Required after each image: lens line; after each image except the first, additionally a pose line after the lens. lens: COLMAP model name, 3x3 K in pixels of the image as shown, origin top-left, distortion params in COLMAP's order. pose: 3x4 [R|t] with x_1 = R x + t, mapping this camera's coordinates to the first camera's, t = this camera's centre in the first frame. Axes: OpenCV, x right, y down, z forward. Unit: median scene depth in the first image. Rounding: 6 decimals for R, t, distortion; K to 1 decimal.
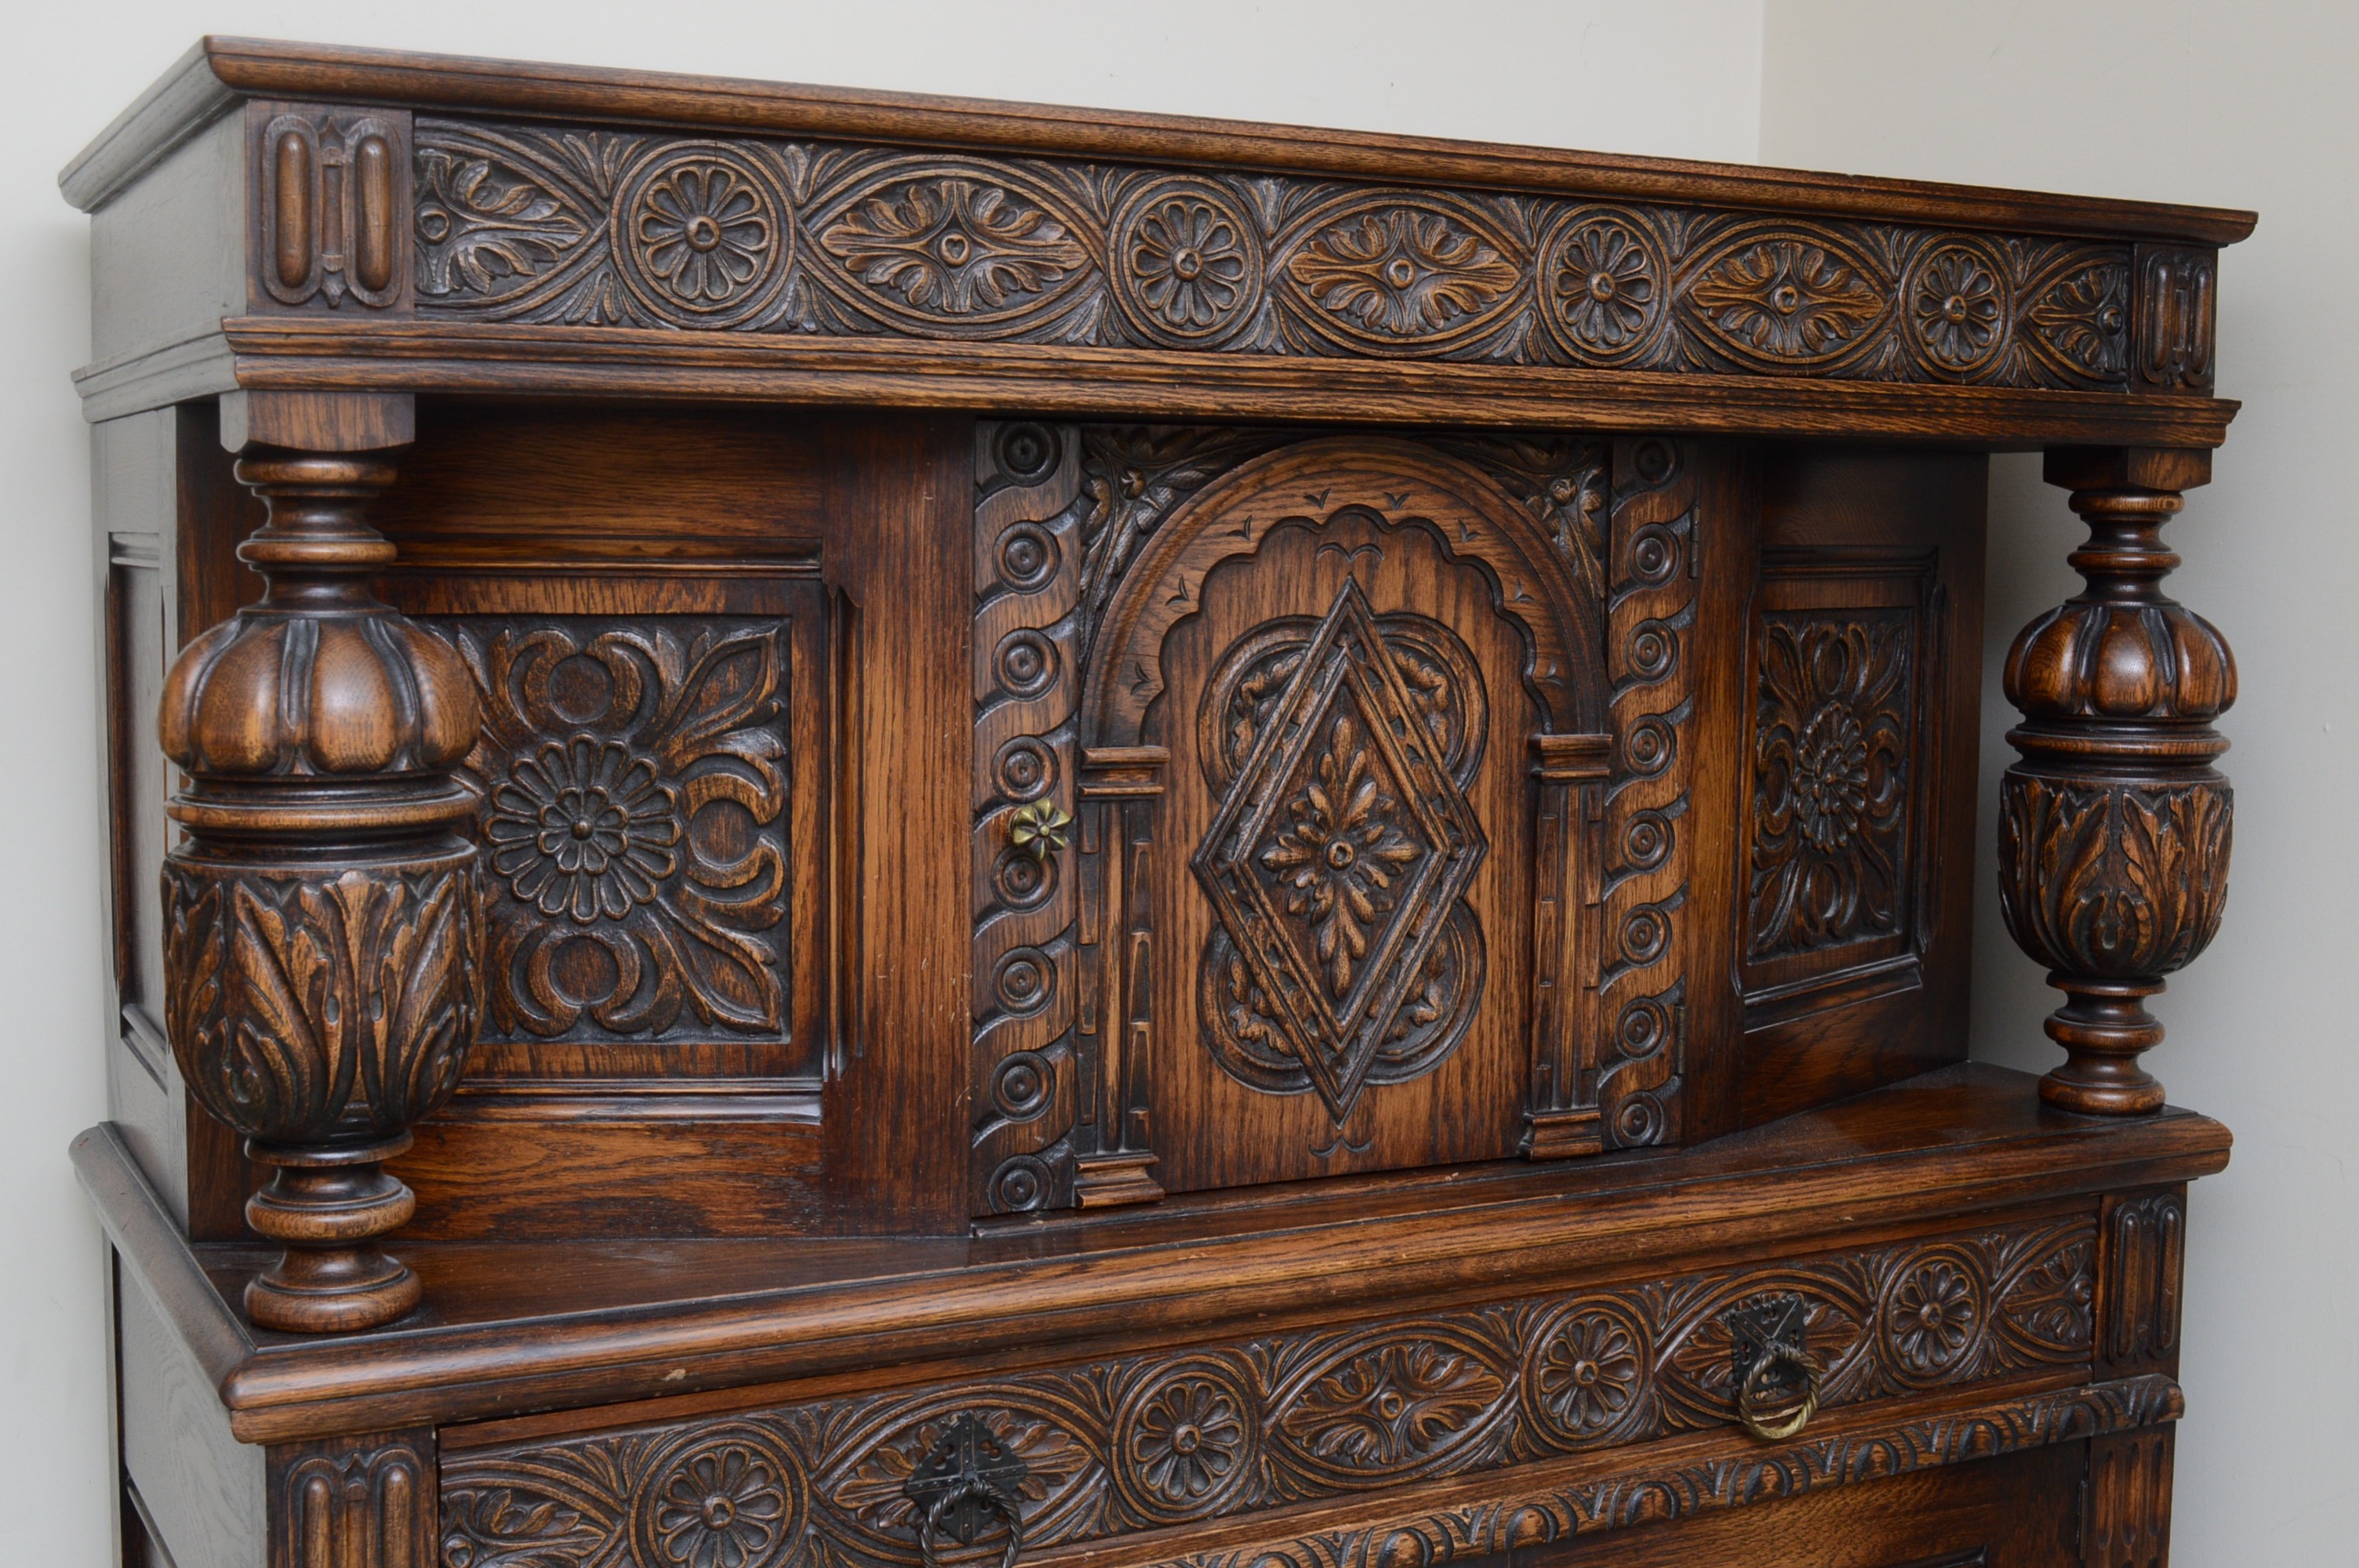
lens RADIAL K [[2981.1, 0, 1263.3], [0, 2981.1, 793.5], [0, 0, 1]] dist [-0.050897, 0.000000]
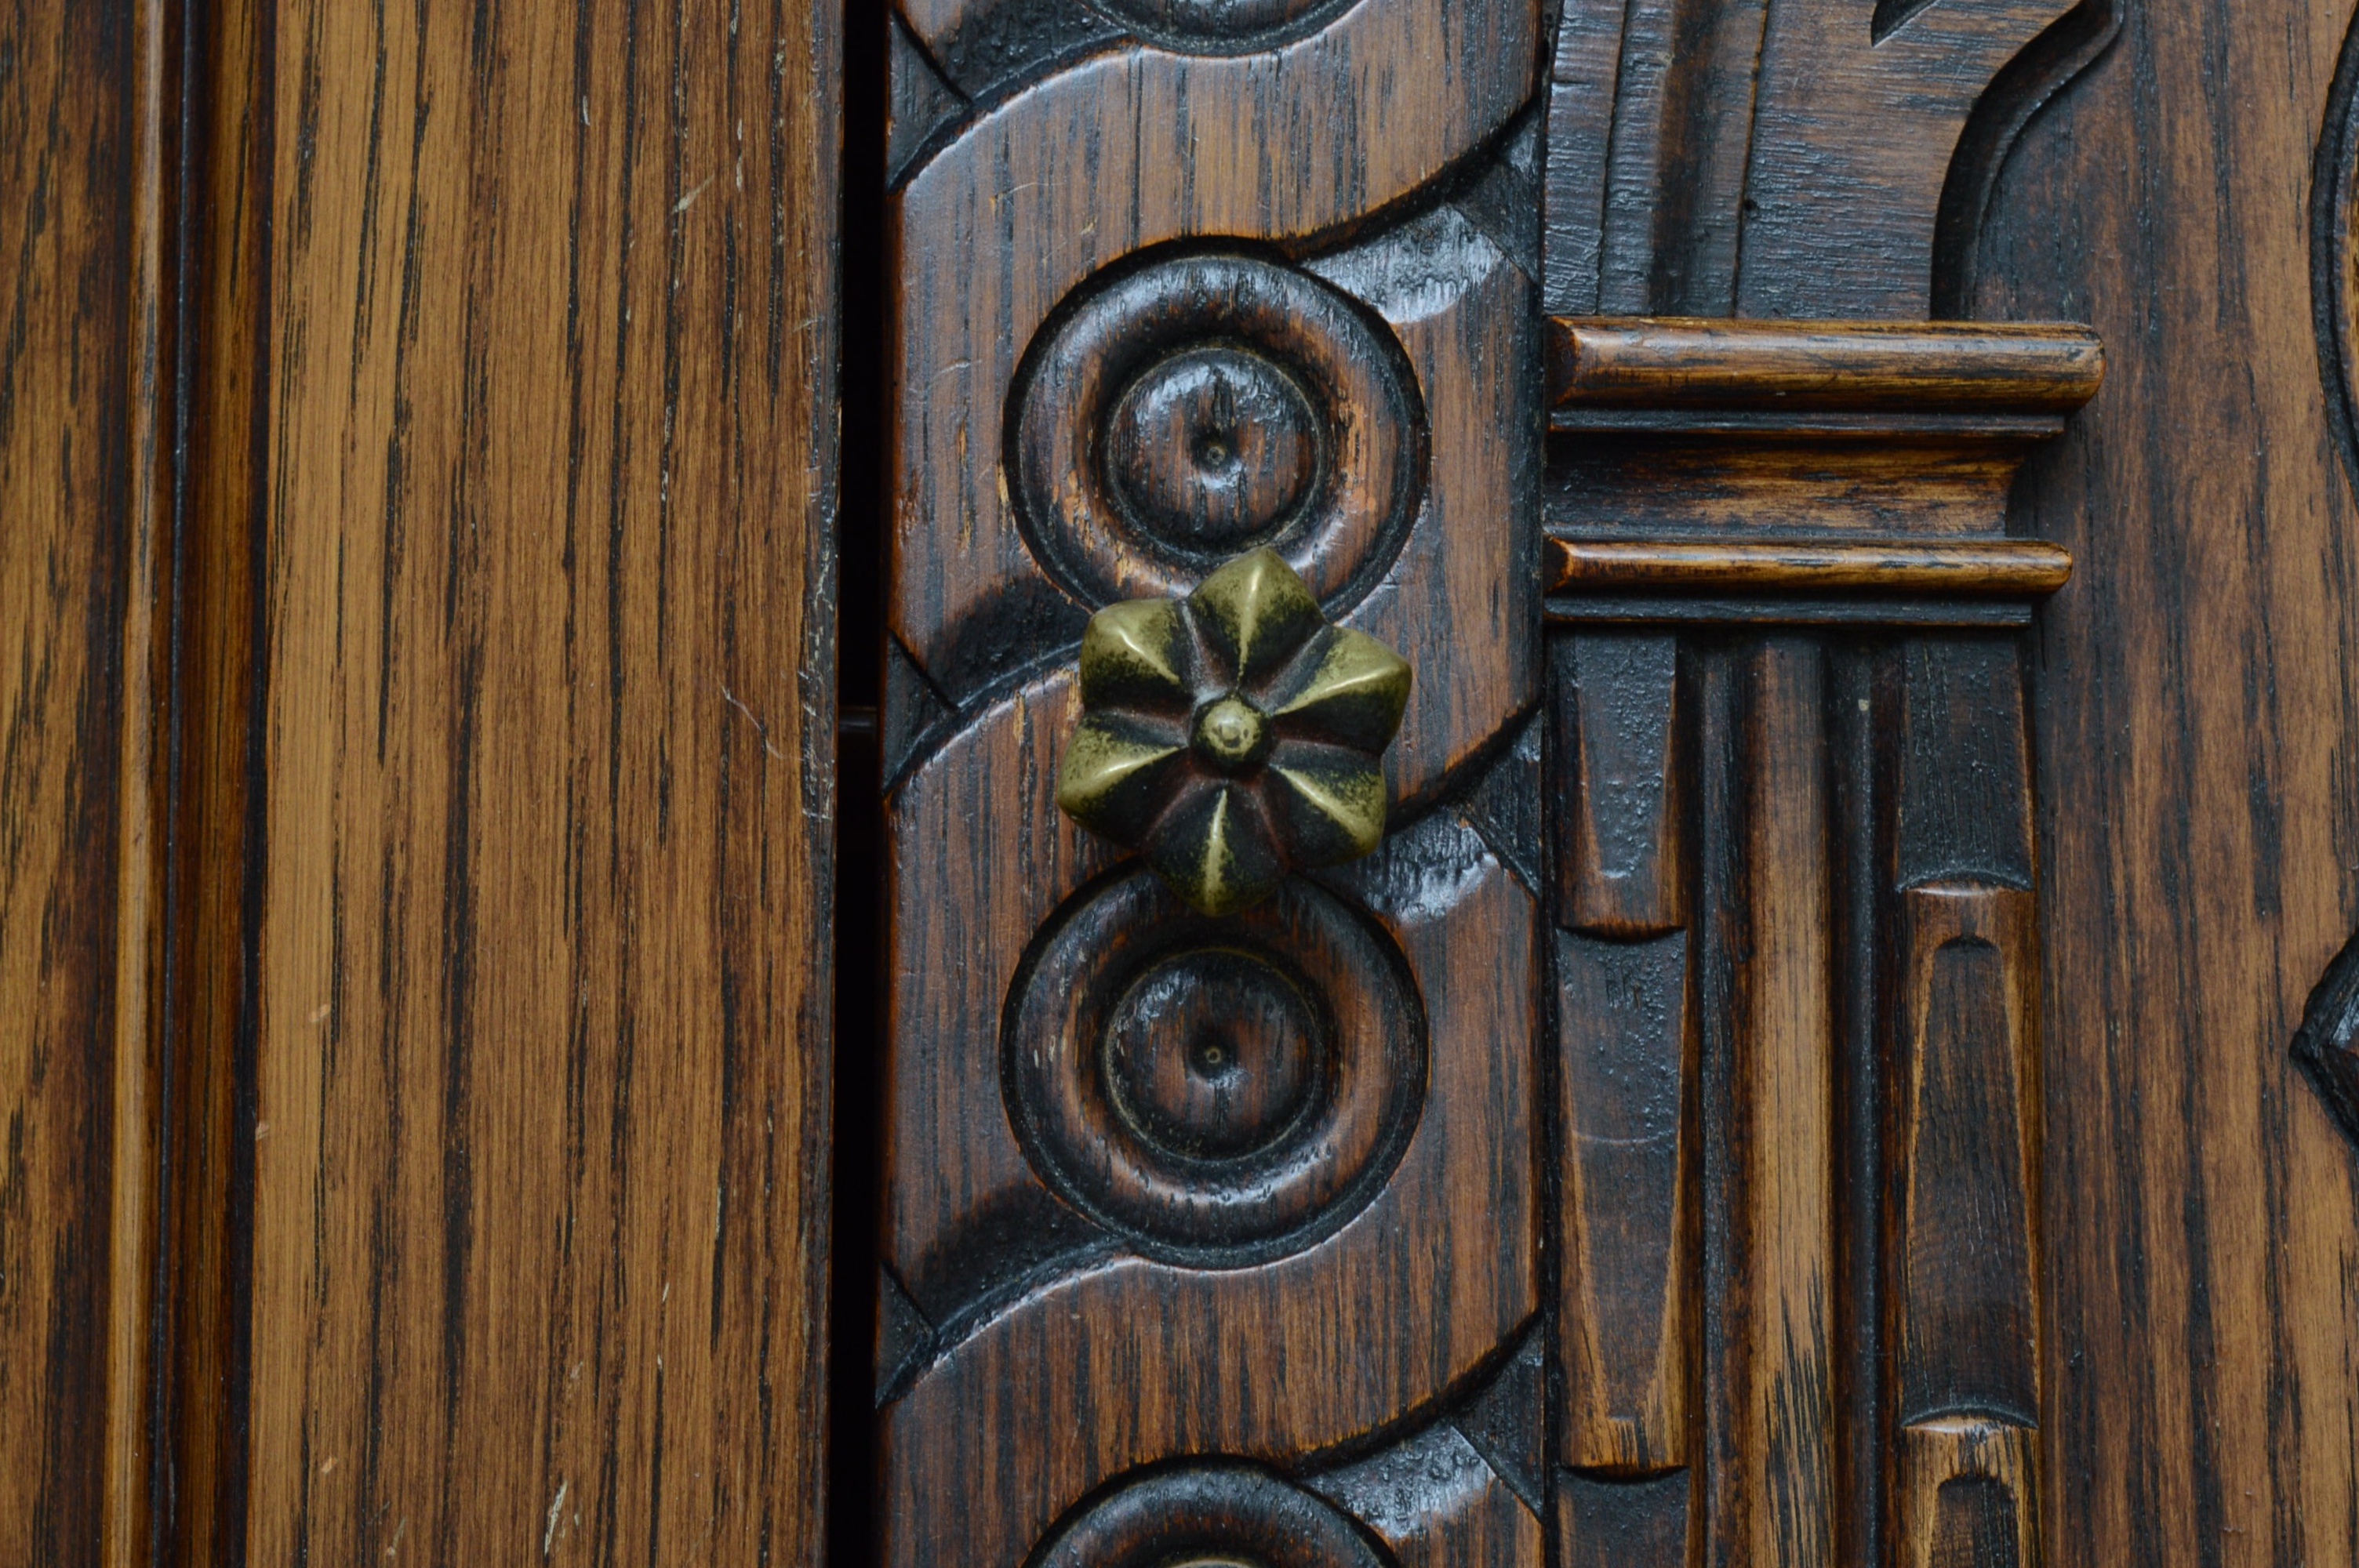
lens RADIAL K [[5686.4, 0, 1176.6], [0, 5686.4, 780.4], [0, 0, 1]] dist [0.069453, 0.000000]
pose [[0.895808, -0.053304, -0.441233, 0.062338], [-0.033023, 0.982055, -0.185683, 0.071342], [0.443213, 0.180908, 0.877972, 0.680761]]
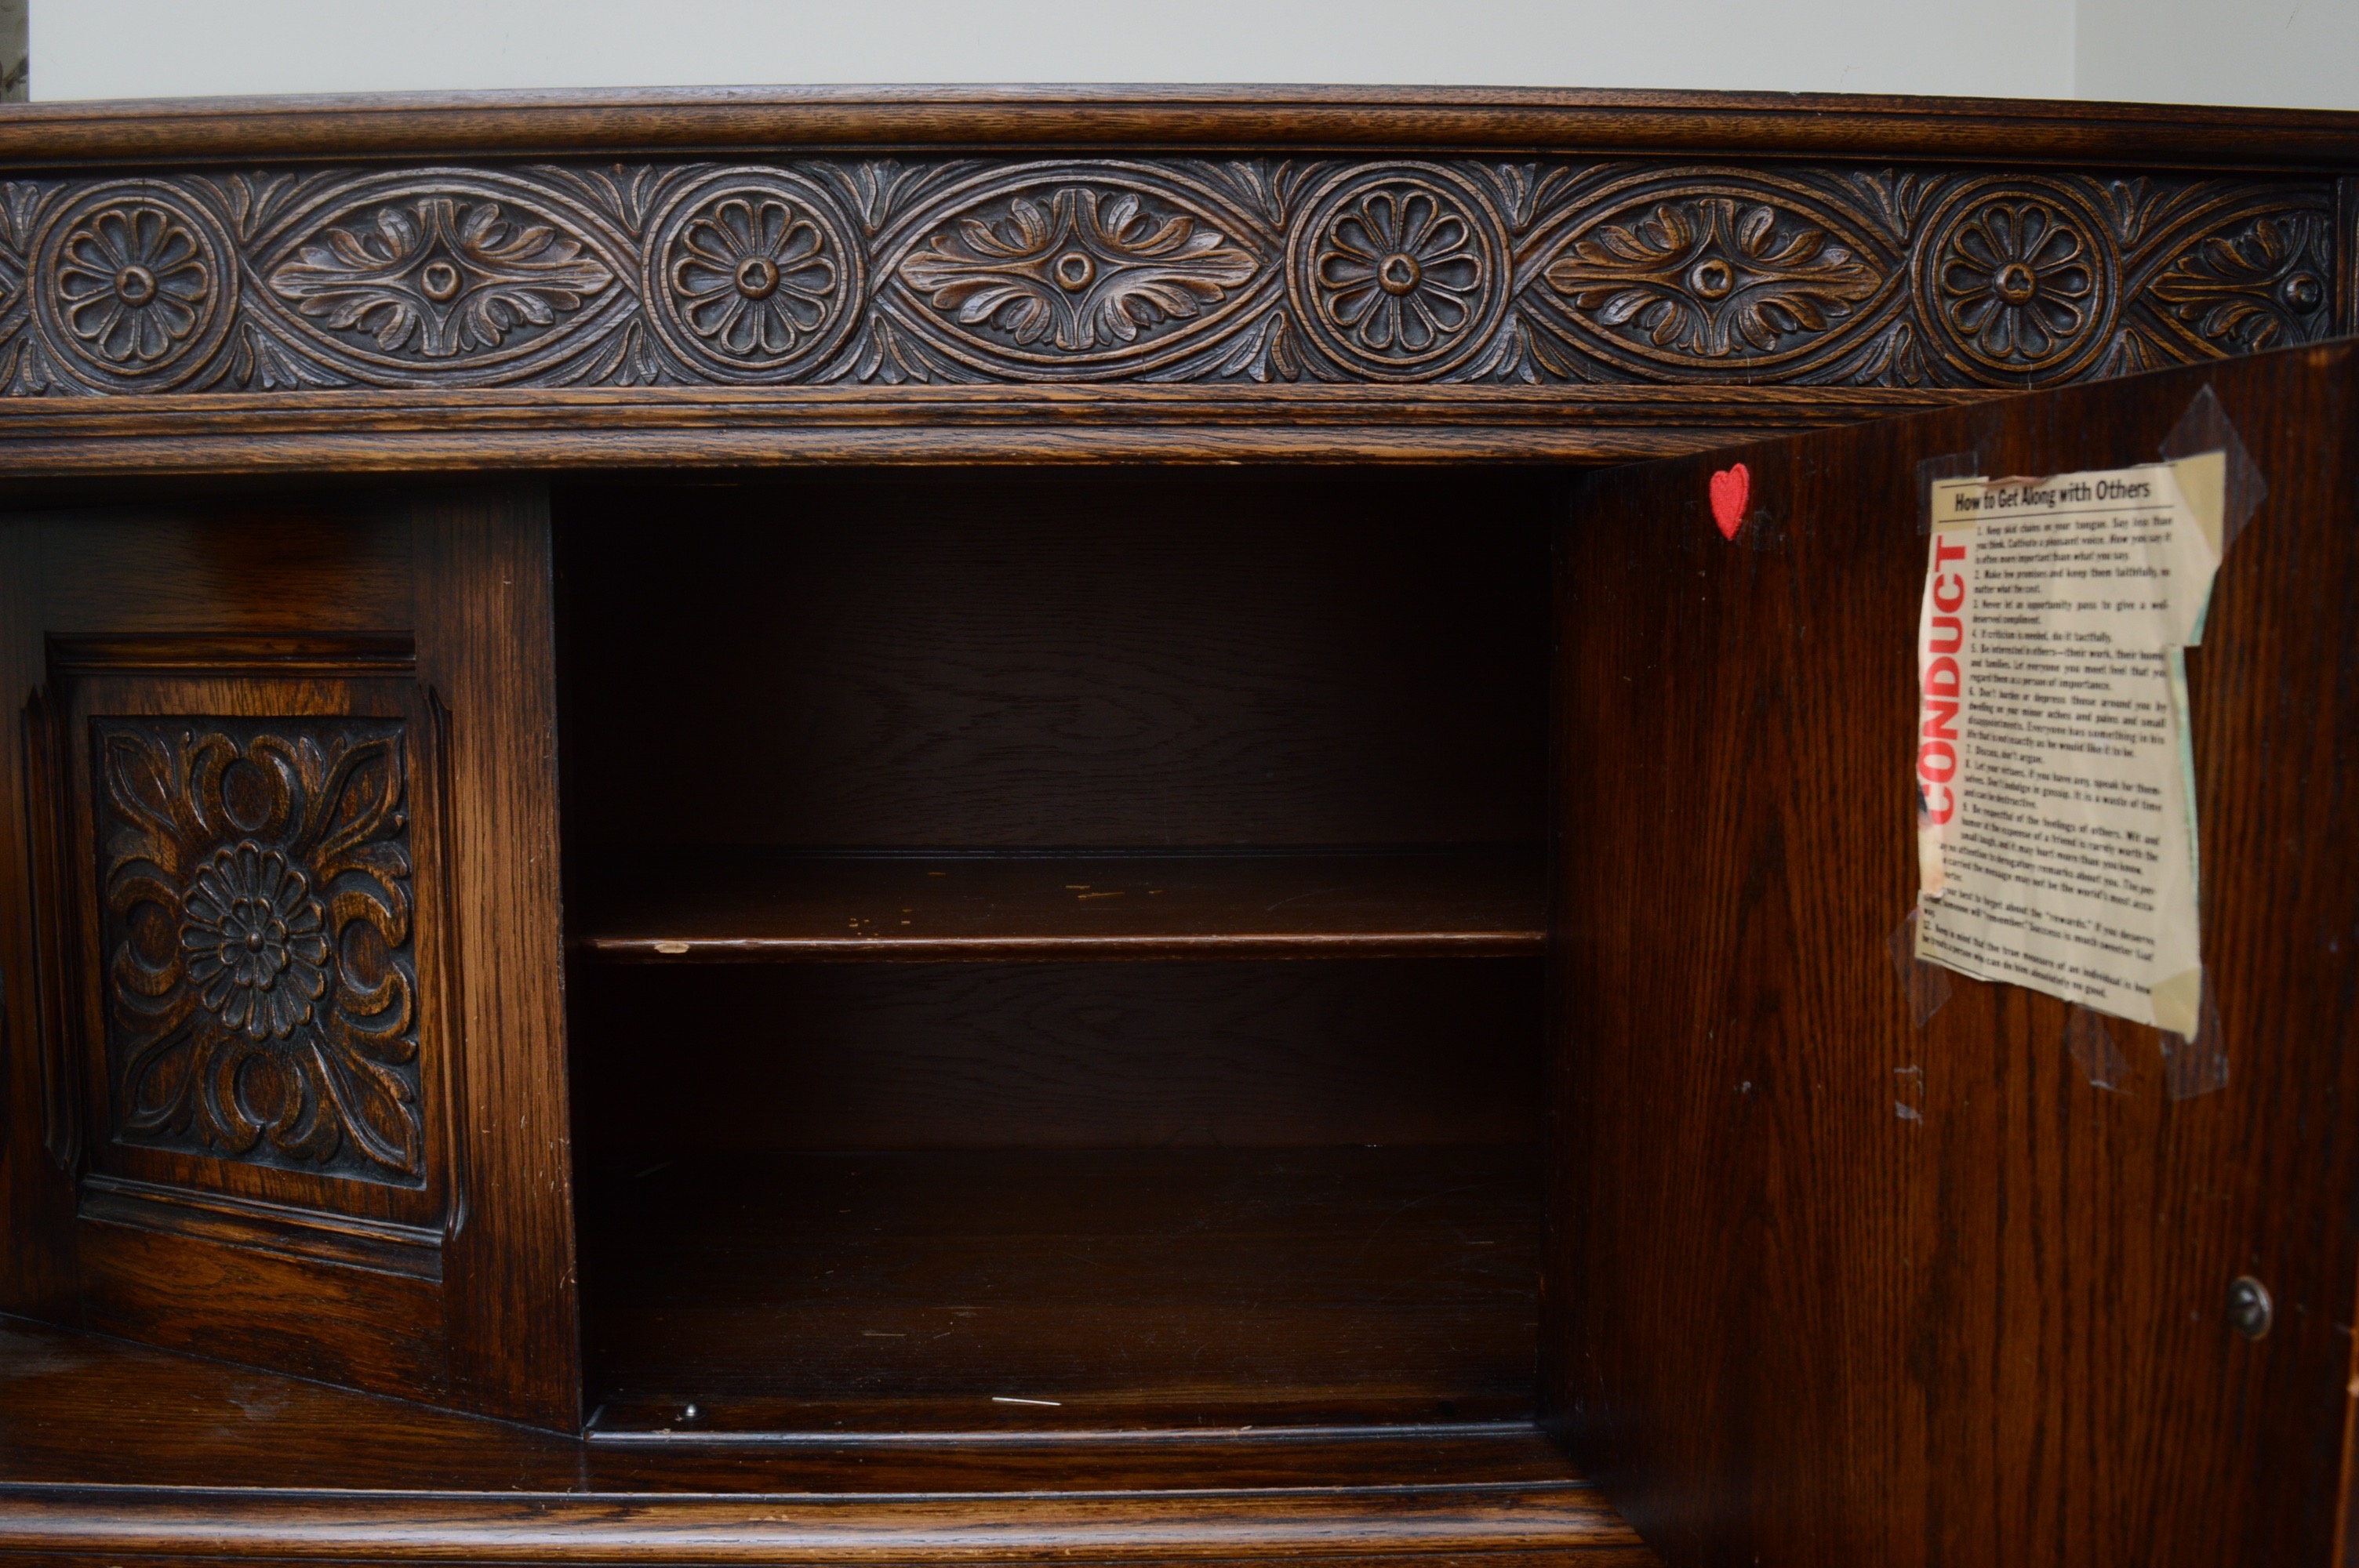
lens RADIAL K [[1908.5, 0, 1167.4], [0, 1908.5, 783.9], [0, 0, 1]] dist [-0.100244, 0.023608]
pose [[0.882957, 0.021271, -0.468971, 0.289280], [-0.028385, 0.999564, -0.008106, -0.039571], [0.468595, 0.020469, 0.883176, 0.571379]]
